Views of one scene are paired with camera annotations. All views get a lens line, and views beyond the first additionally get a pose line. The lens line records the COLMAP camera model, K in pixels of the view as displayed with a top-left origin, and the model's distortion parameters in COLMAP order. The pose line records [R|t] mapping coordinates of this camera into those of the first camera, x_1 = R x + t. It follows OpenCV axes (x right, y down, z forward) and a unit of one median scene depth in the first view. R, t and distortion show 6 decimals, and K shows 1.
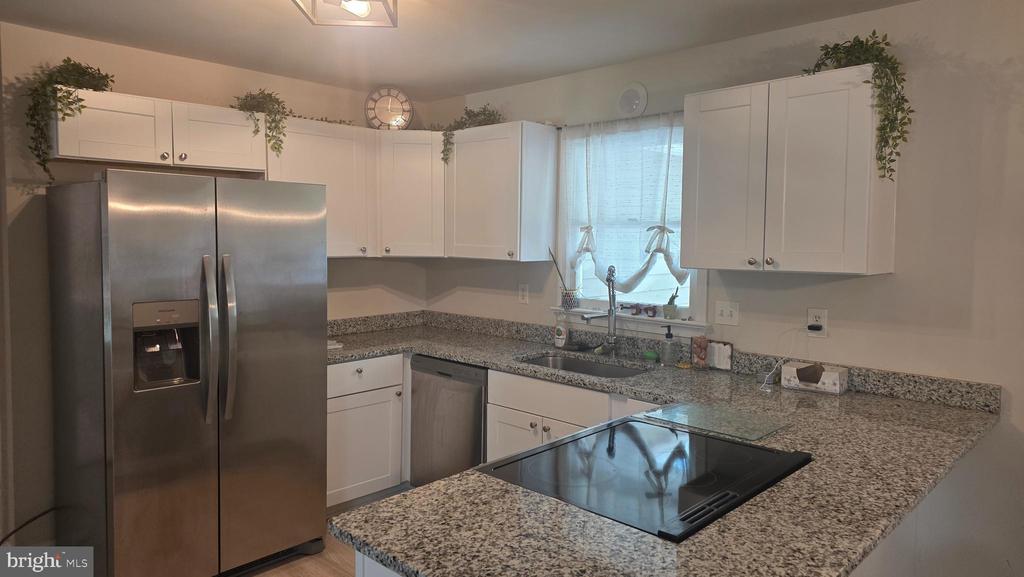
lens RADIAL K [[654.5, 0, 519.5], [0, 654.5, 277.8], [0, 0, 1]] dist [0.147430, -0.187481]
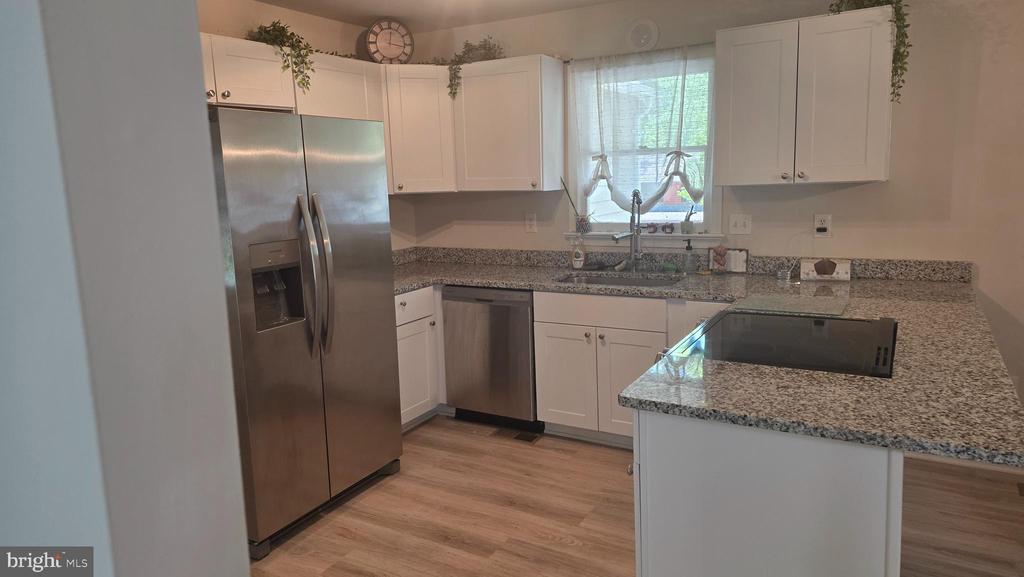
lens RADIAL K [[654.5, 0, 519.5], [0, 654.5, 277.8], [0, 0, 1]] dist [0.147430, -0.187481]
pose [[0.970531, -0.078659, 0.227778, -0.317981], [0.057513, 0.993519, 0.098041, 0.009280], [-0.234013, -0.082051, 0.968765, -0.045415]]
